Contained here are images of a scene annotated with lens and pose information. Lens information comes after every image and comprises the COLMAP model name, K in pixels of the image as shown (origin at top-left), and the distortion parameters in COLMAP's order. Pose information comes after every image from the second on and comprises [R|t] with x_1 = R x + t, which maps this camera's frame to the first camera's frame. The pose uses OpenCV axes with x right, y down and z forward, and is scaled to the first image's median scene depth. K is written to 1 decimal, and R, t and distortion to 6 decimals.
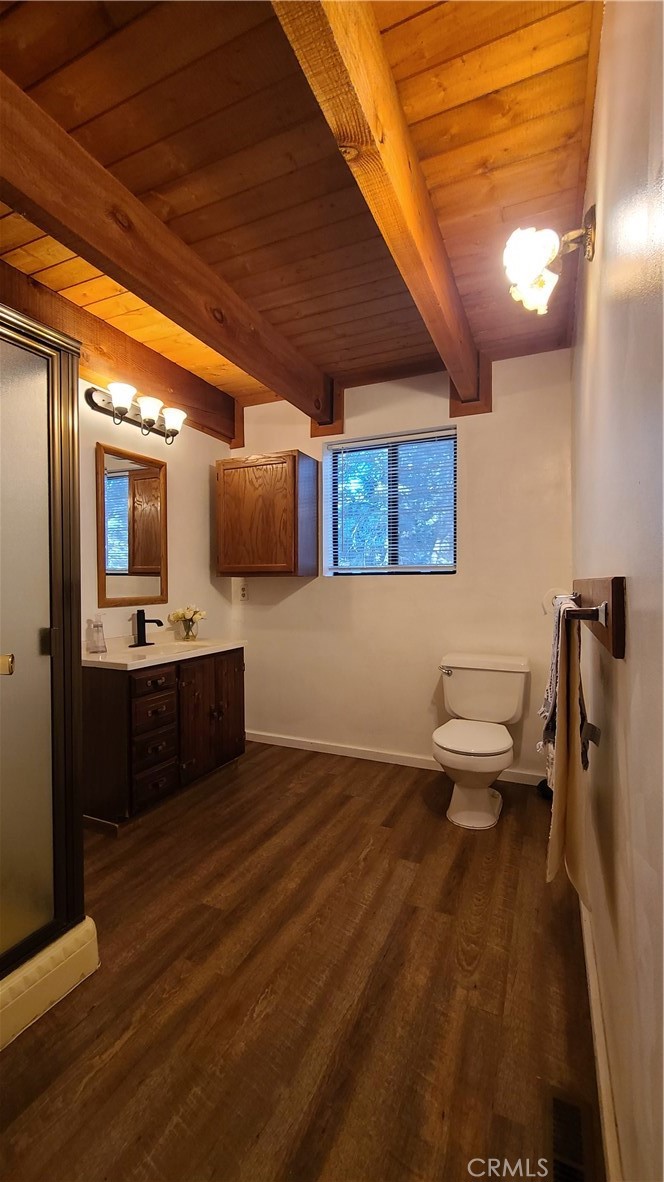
lens RADIAL K [[486.1, 0, 332.2], [0, 486.1, 593.3], [0, 0, 1]] dist [0.000494, 0.000106]
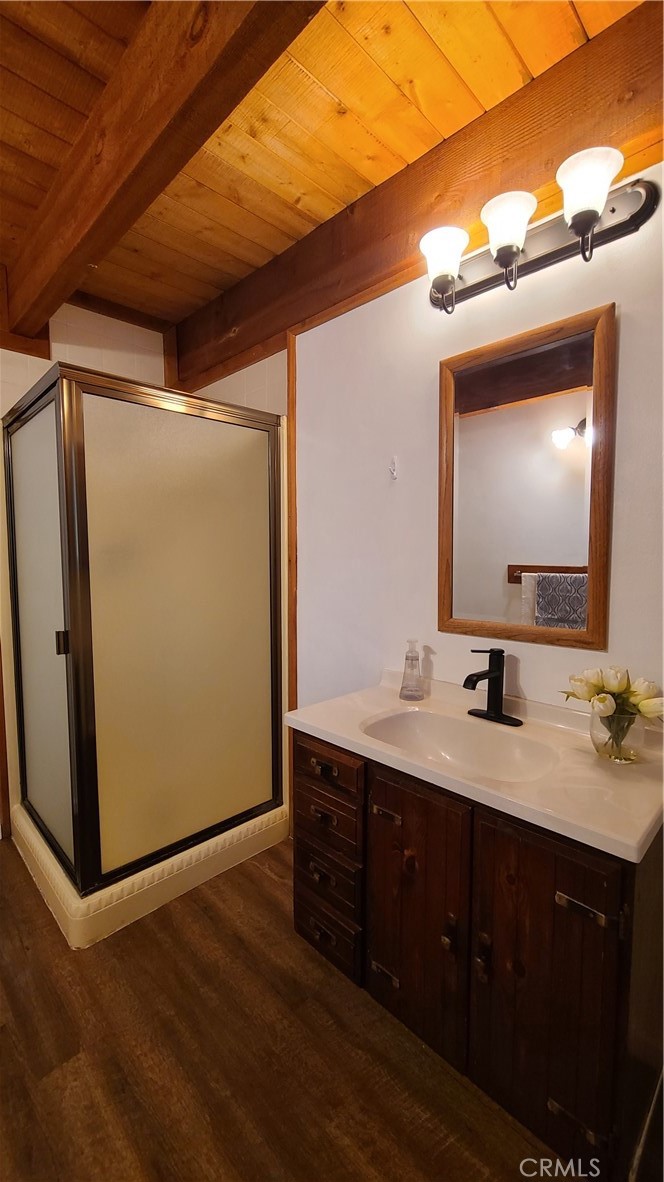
lens RADIAL K [[486.1, 0, 332.2], [0, 486.1, 593.3], [0, 0, 1]] dist [0.000494, 0.000106]
pose [[-0.361036, 0.079265, -0.929177, 0.225888], [-0.013120, 0.995851, 0.090051, -0.111776], [0.932460, 0.044702, -0.358498, 1.683788]]
